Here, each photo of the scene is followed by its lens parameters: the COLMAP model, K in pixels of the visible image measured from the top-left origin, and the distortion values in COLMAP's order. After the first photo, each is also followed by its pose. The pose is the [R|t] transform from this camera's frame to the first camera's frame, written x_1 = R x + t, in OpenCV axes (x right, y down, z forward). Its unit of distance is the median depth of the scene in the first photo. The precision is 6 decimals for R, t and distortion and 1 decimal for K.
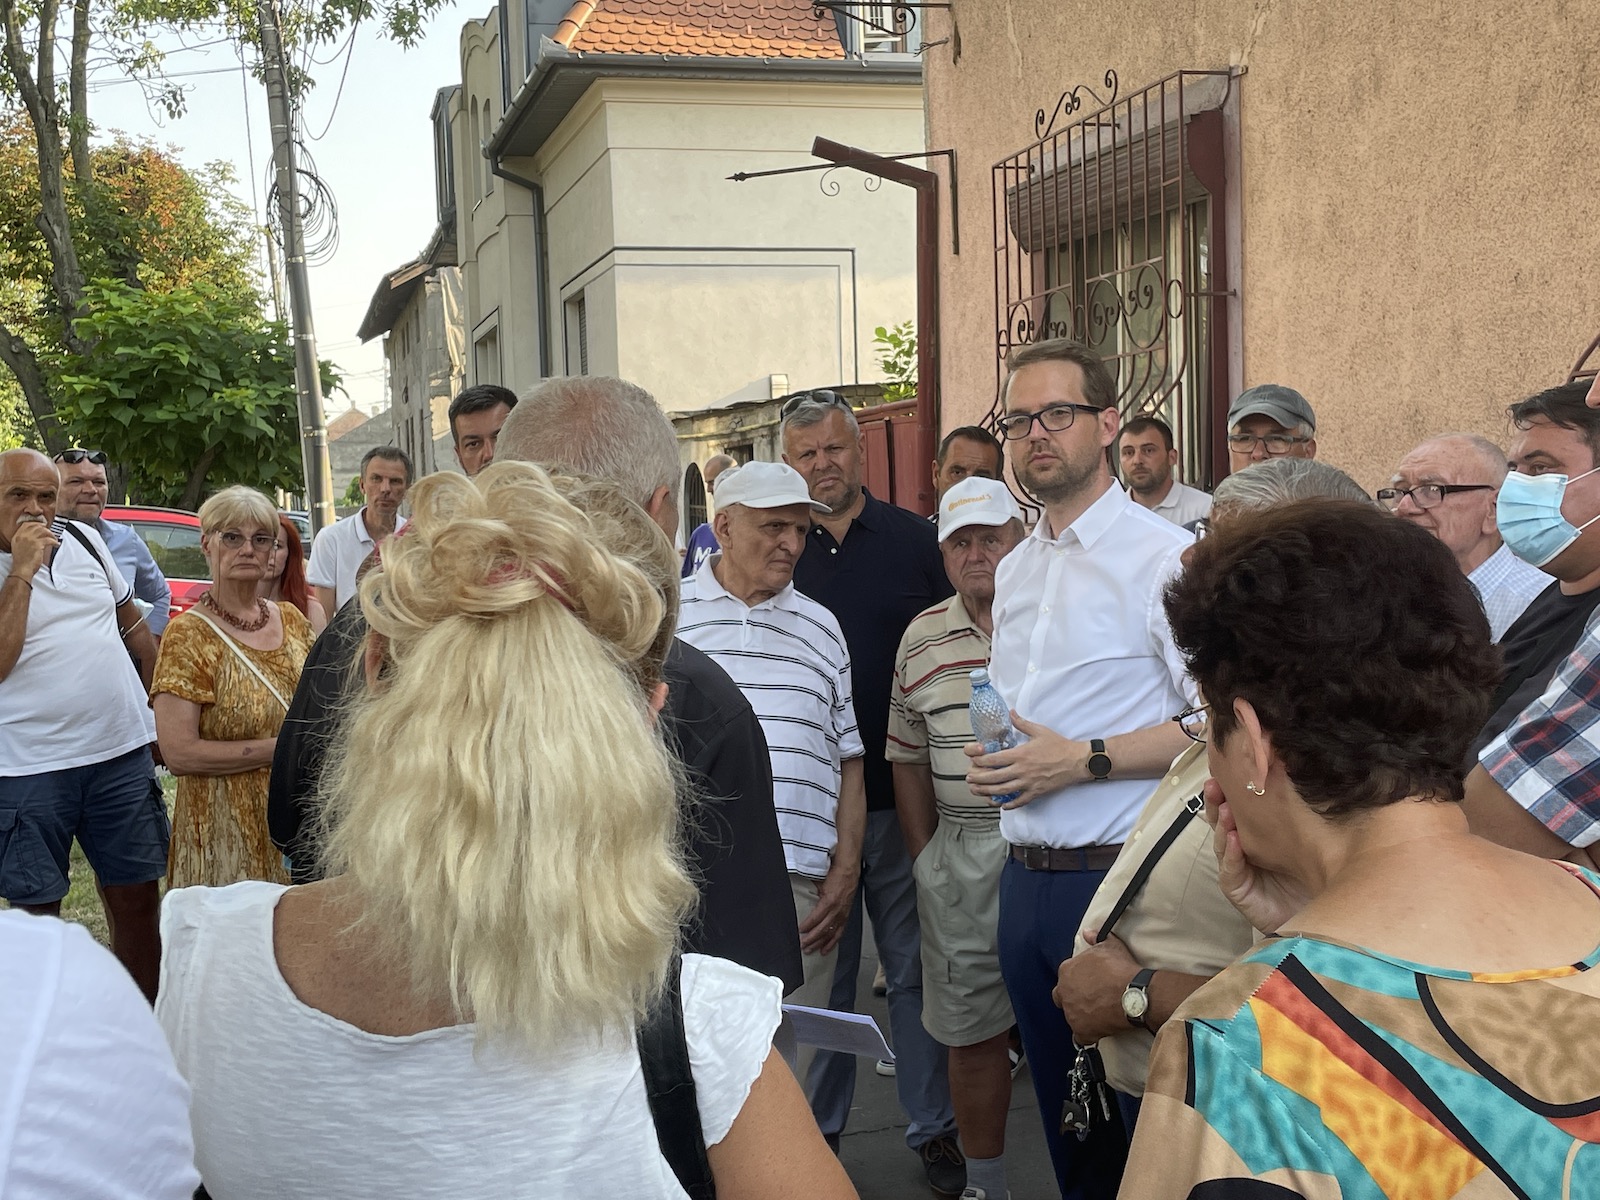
lens RADIAL K [[2009.2, 0, 814.8], [0, 2009.2, 559.6], [0, 0, 1]] dist [0.066997, 0.000000]
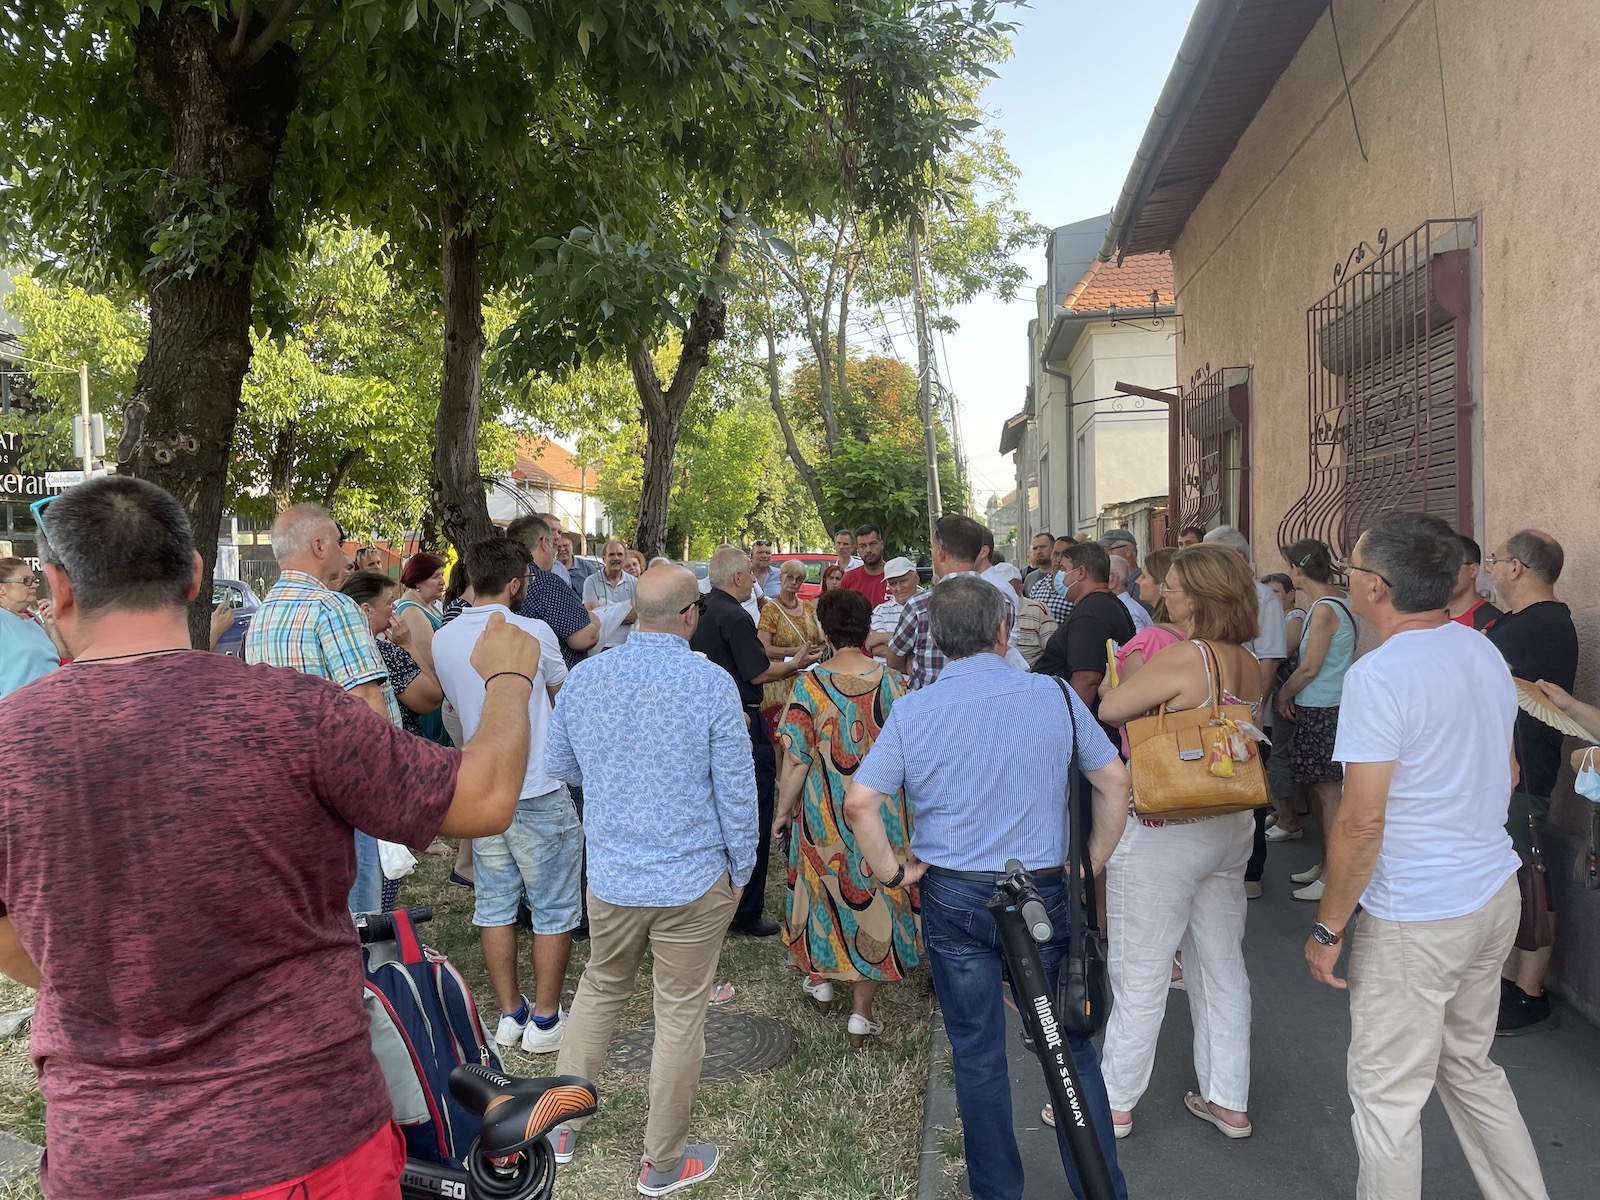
lens RADIAL K [[1215.1, 0, 800.6], [0, 1215.1, 604.7], [0, 0, 1]] dist [0.055178, -0.035386]
pose [[0.915708, 0.026819, -0.400947, 0.108176], [-0.016817, 0.999454, 0.028444, -0.005263], [0.401491, -0.019303, 0.915659, -0.146570]]
